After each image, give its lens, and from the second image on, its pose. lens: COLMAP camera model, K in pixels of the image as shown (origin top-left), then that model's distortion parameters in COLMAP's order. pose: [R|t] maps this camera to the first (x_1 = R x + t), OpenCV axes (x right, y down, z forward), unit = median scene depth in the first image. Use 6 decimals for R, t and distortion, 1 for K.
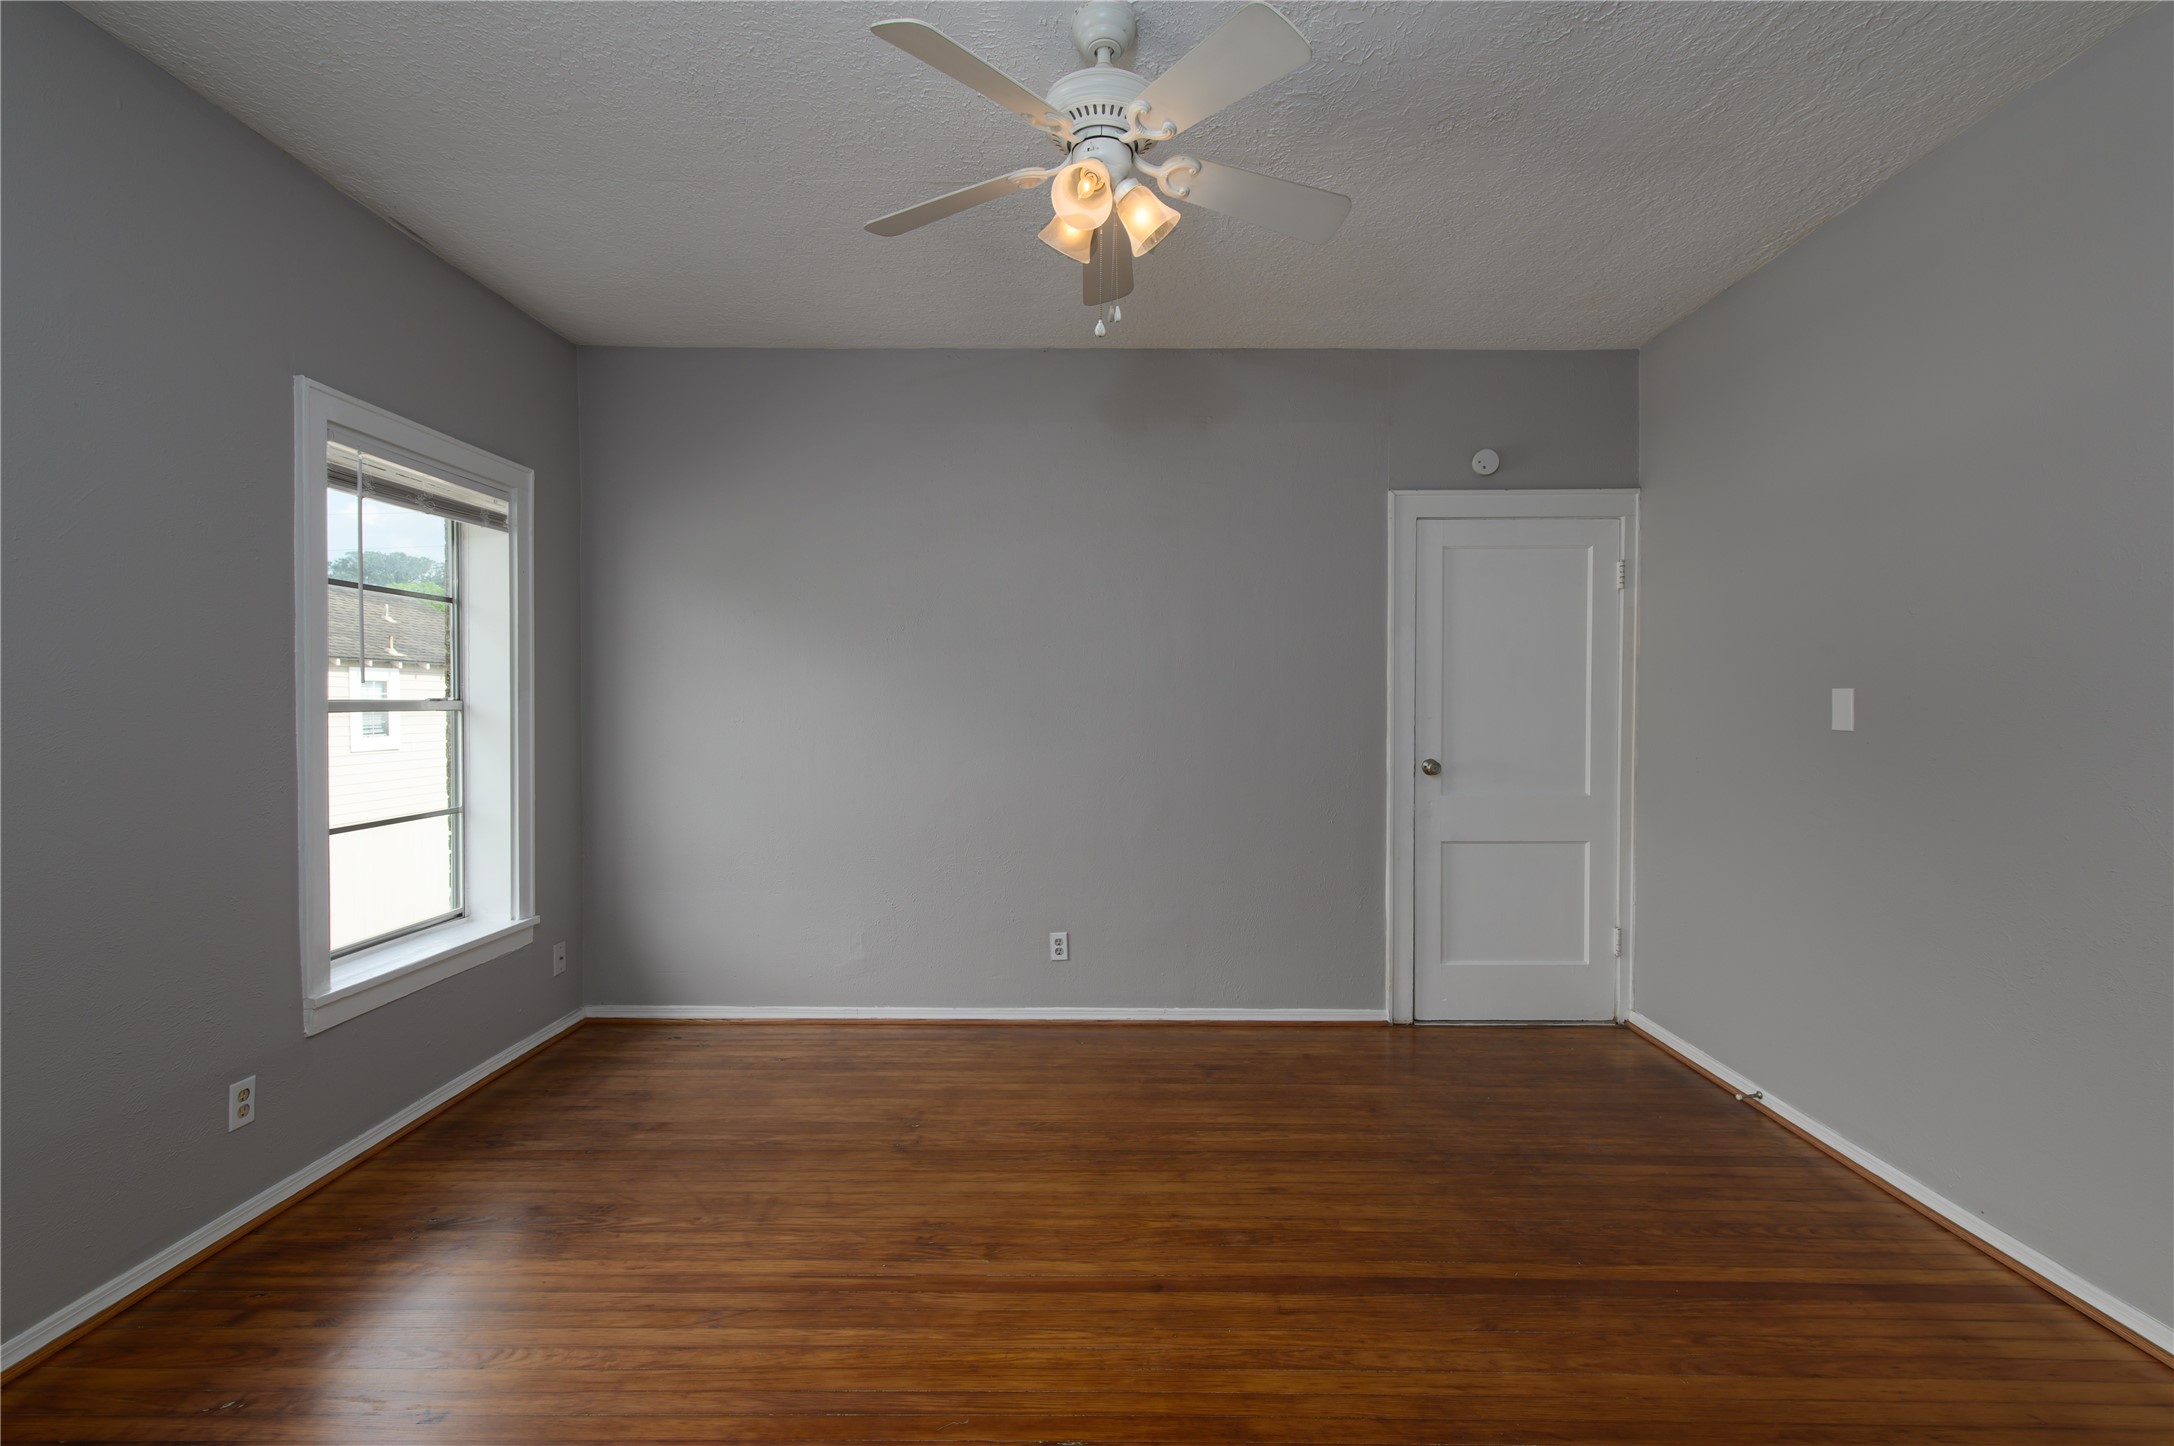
lens RADIAL K [[959.6, 0, 1105.8], [0, 959.6, 719.0], [0, 0, 1]] dist [0.008763, -0.000716]
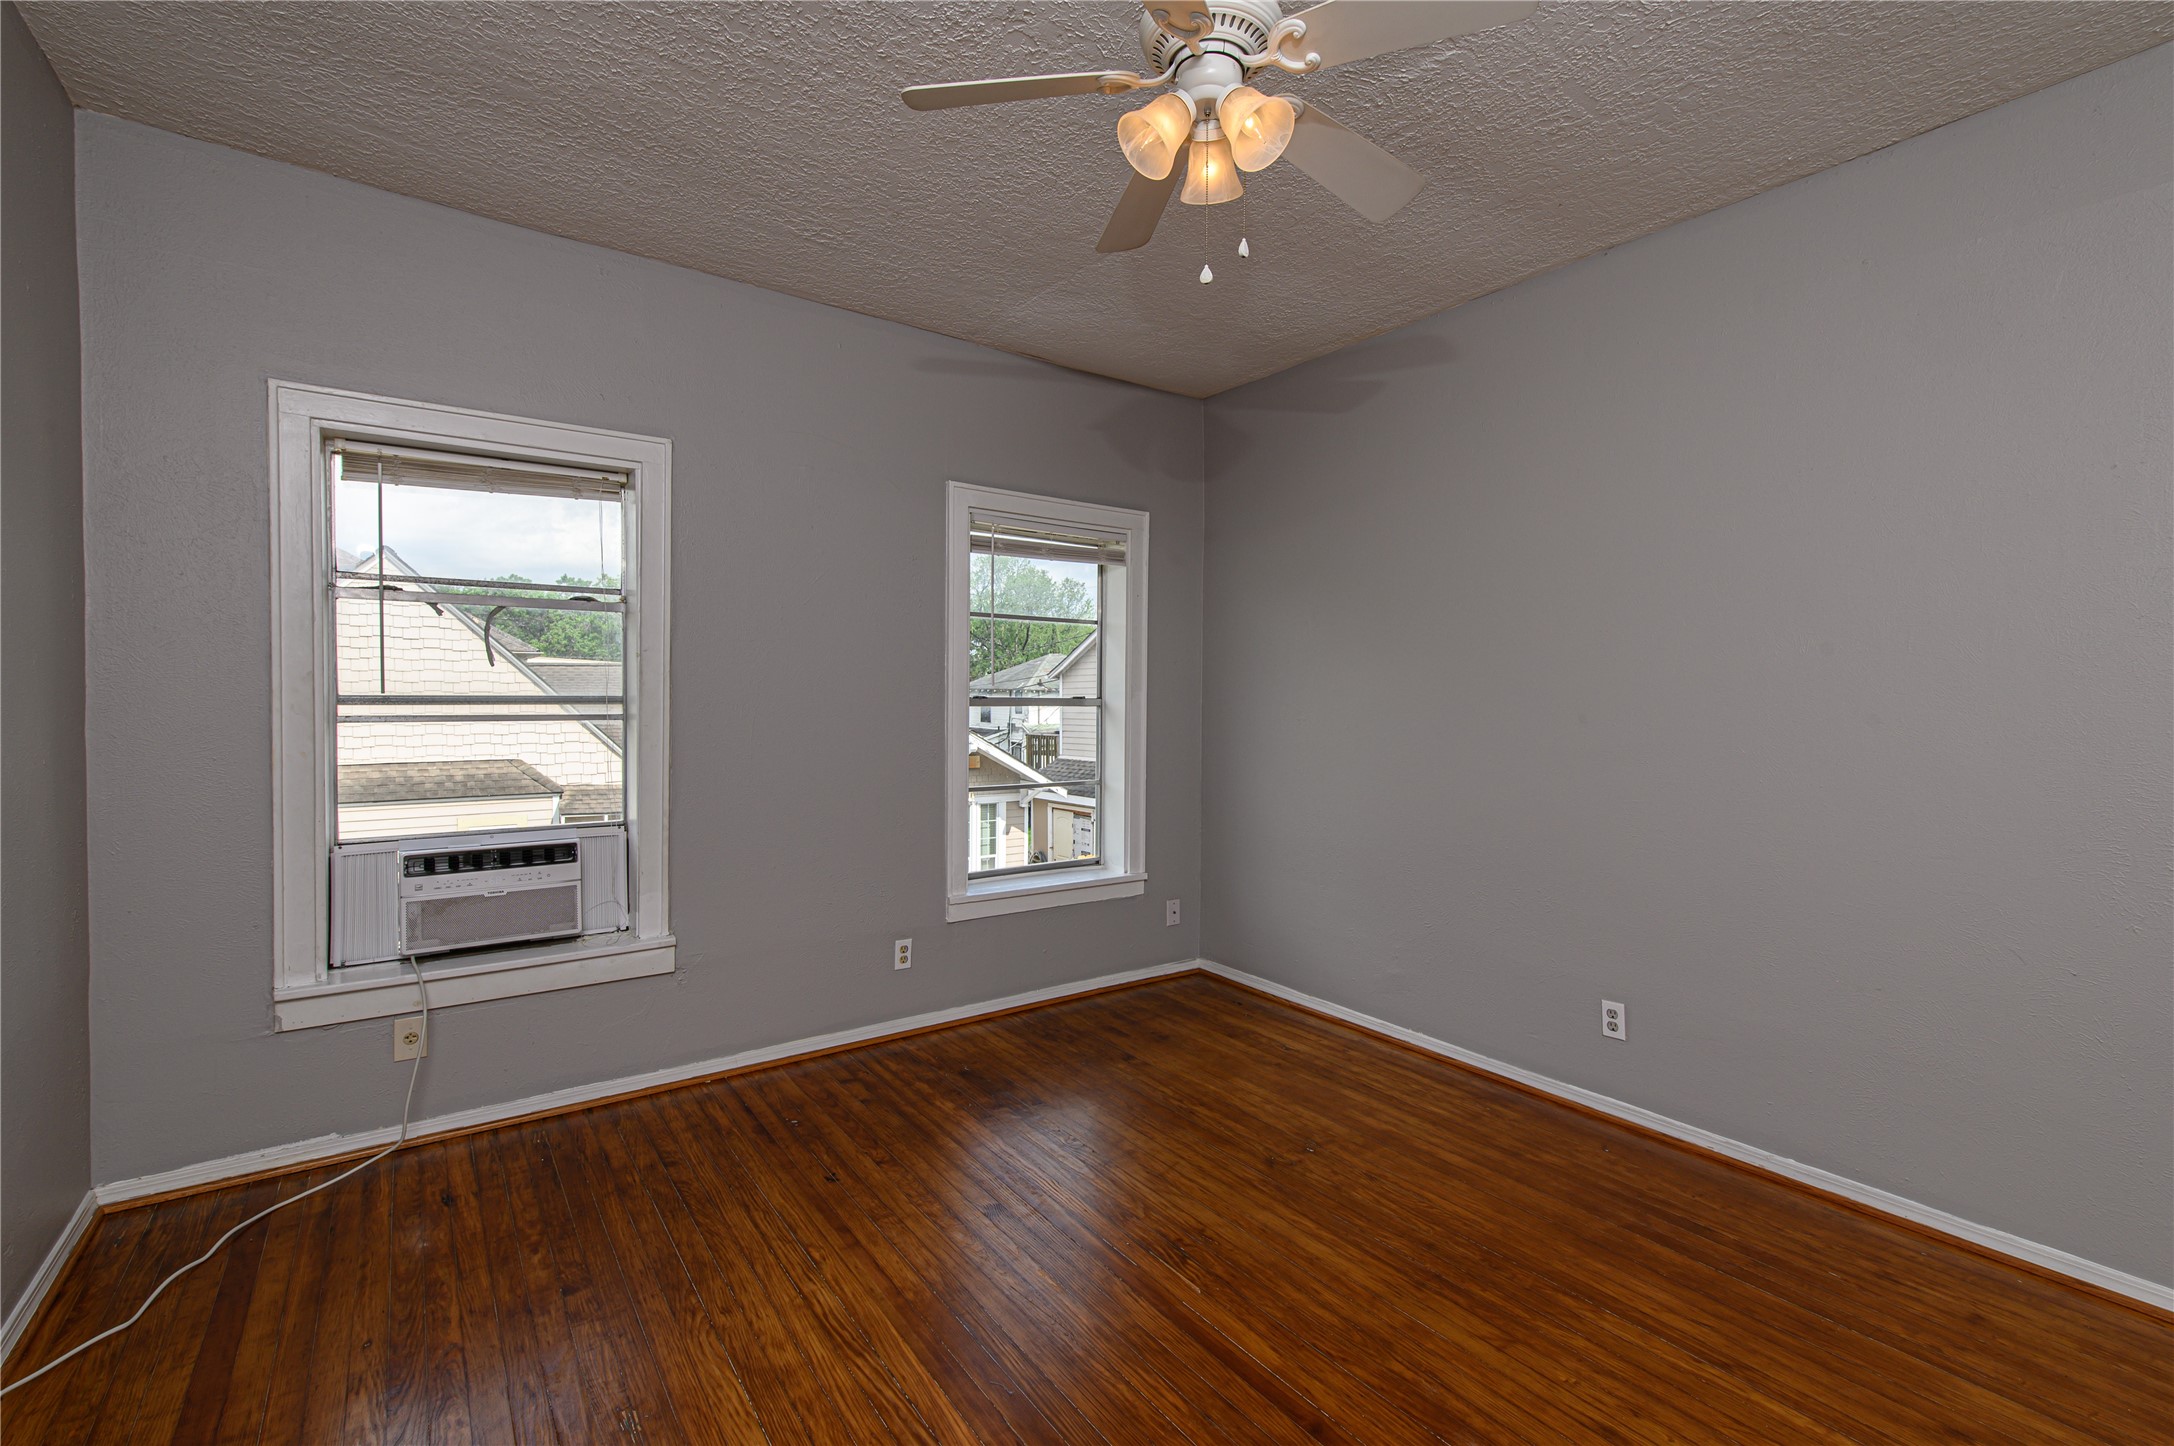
lens RADIAL K [[959.6, 0, 1096.8], [0, 959.6, 722.8], [0, 0, 1]] dist [0.008763, -0.000716]
pose [[0.582086, 0.022677, -0.812811, 0.420096], [-0.019918, 0.999709, 0.013627, -0.004298], [0.812883, 0.008257, 0.582368, 0.265697]]
